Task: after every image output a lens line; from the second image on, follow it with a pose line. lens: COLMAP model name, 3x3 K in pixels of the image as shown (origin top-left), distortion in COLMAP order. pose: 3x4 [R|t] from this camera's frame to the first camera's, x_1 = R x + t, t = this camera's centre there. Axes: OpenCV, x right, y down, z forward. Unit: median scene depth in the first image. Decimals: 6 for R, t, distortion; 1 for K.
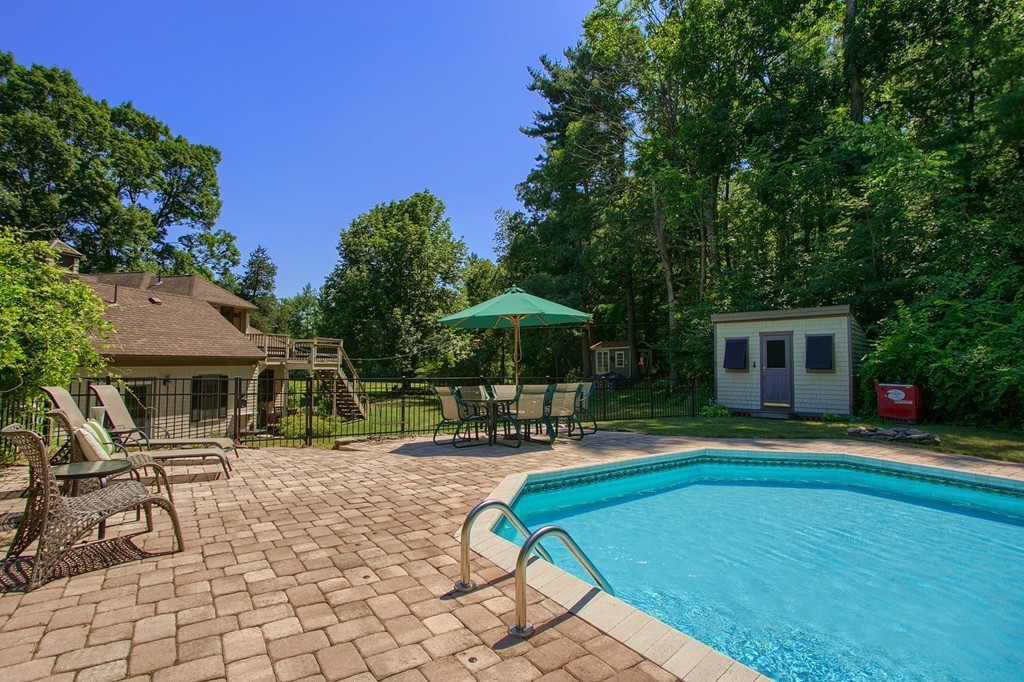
lens RADIAL K [[517.3, 0, 512.0], [0, 517.3, 341.0], [0, 0, 1]] dist [-0.052777, 0.027747]
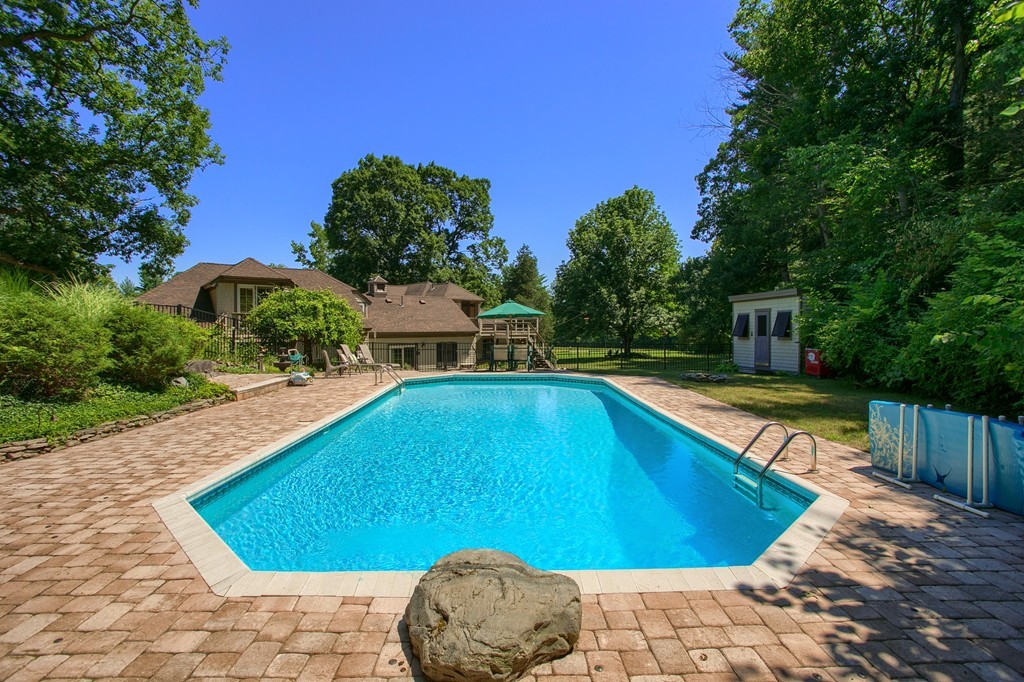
lens RADIAL K [[489.7, 0, 512.0], [0, 489.7, 341.0], [0, 0, 1]] dist [0.000249, 0.000144]
pose [[0.849036, -0.001347, -0.528333, 0.212824], [0.034540, 0.997999, 0.052963, -0.008297], [0.527205, -0.063216, 0.847384, -0.145689]]
